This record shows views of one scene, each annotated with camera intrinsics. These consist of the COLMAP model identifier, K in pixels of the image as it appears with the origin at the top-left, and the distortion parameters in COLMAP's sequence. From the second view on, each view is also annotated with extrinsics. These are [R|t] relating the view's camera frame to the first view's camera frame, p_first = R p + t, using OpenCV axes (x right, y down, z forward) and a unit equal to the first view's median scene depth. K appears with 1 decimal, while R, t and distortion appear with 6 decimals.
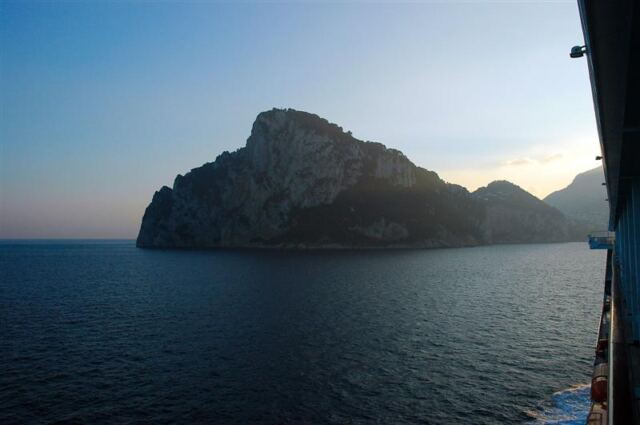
lens RADIAL K [[483.7, 0, 320.1], [0, 483.7, 215.2], [0, 0, 1]] dist [-0.063966, 0.000155]
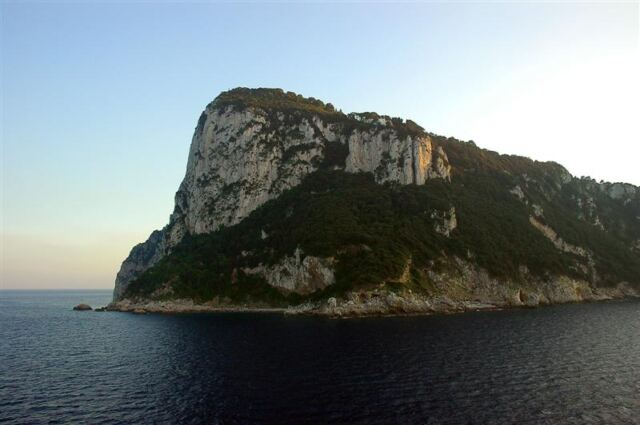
lens RADIAL K [[483.7, 0, 319.3], [0, 483.7, 209.6], [0, 0, 1]] dist [-0.063966, 0.000155]
pose [[0.855793, -0.089923, -0.509443, 0.370896], [0.030427, 0.991821, -0.123954, 0.027055], [0.516422, 0.090578, 0.851530, 0.561672]]
